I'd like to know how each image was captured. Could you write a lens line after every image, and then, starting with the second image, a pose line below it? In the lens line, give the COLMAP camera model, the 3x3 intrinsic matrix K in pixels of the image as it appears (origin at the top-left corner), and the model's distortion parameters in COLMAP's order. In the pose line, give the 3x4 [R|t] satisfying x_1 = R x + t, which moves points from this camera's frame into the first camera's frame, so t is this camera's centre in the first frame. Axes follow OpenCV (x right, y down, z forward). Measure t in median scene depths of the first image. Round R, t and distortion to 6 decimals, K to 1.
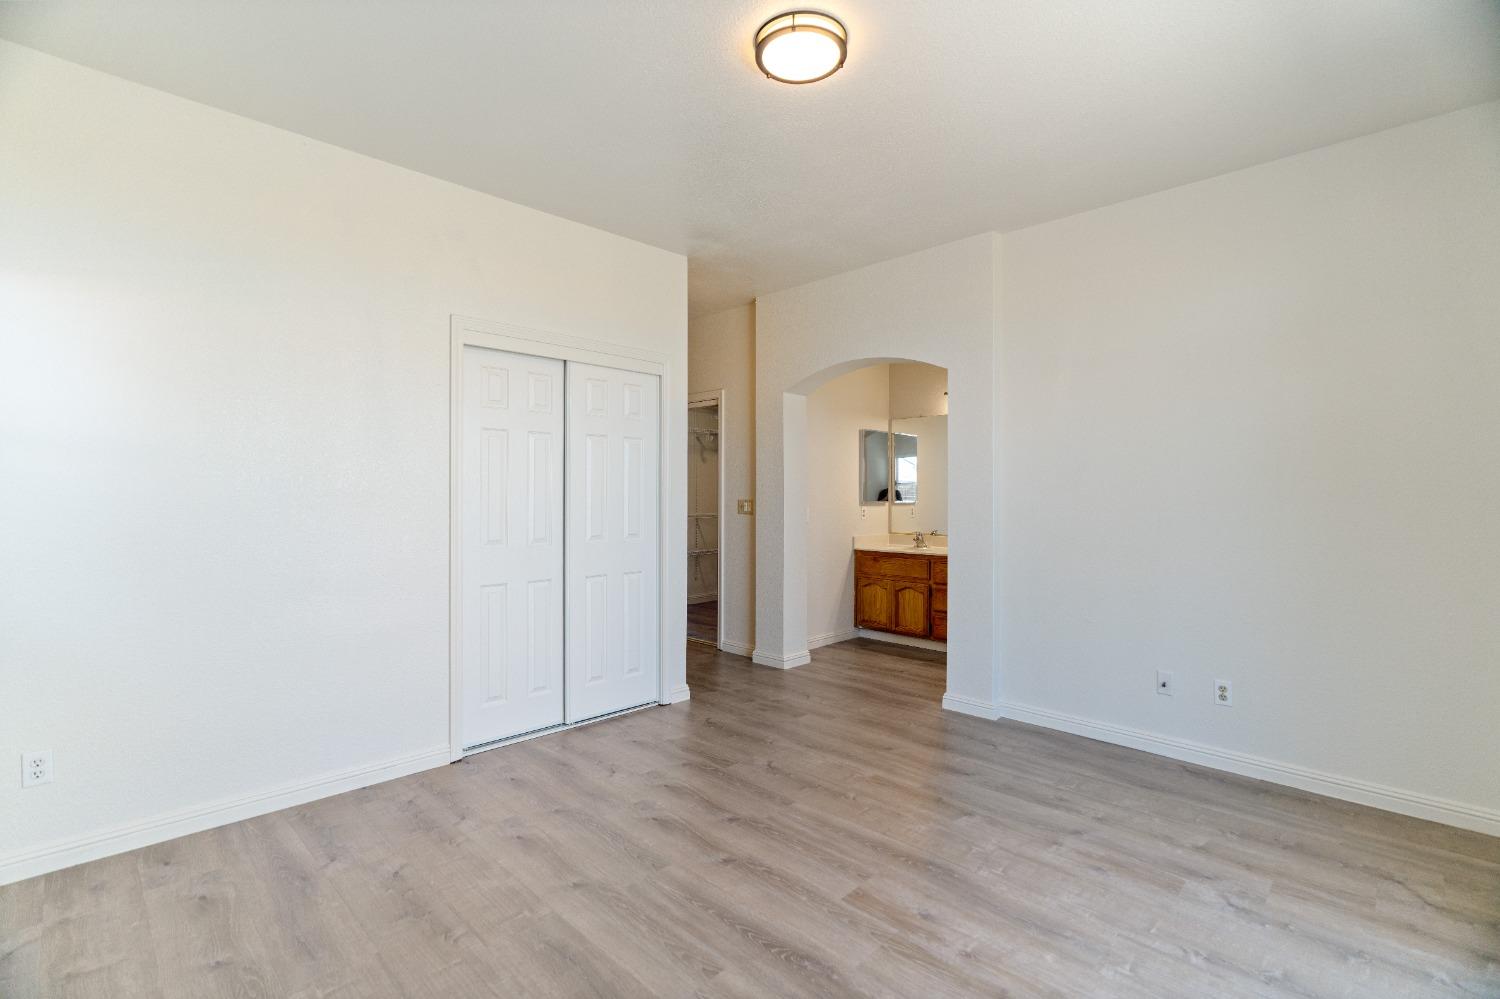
lens RADIAL K [[680.6, 0, 750.0], [0, 680.6, 499.5], [0, 0, 1]] dist [-0.000615, -0.000137]
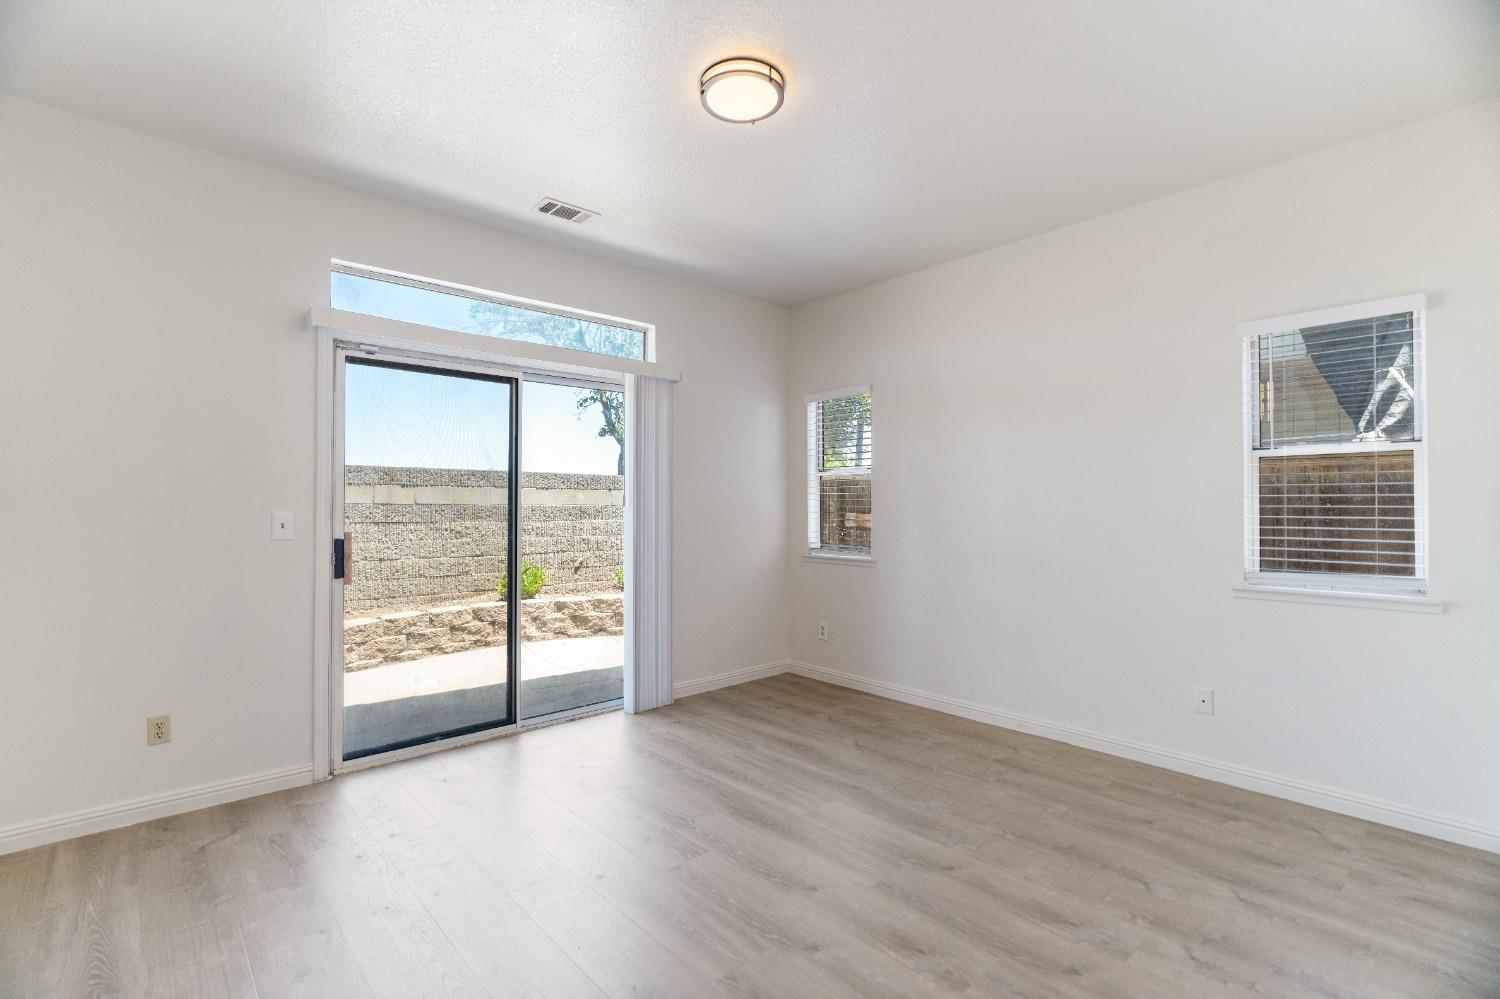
lens RADIAL K [[680.6, 0, 750.0], [0, 680.6, 499.5], [0, 0, 1]] dist [-0.000615, -0.000137]
pose [[-0.998760, -0.004403, 0.049596, 0.008521], [-0.004422, 0.999990, -0.000272, -0.009035], [-0.049595, -0.000491, -0.998769, 1.989986]]
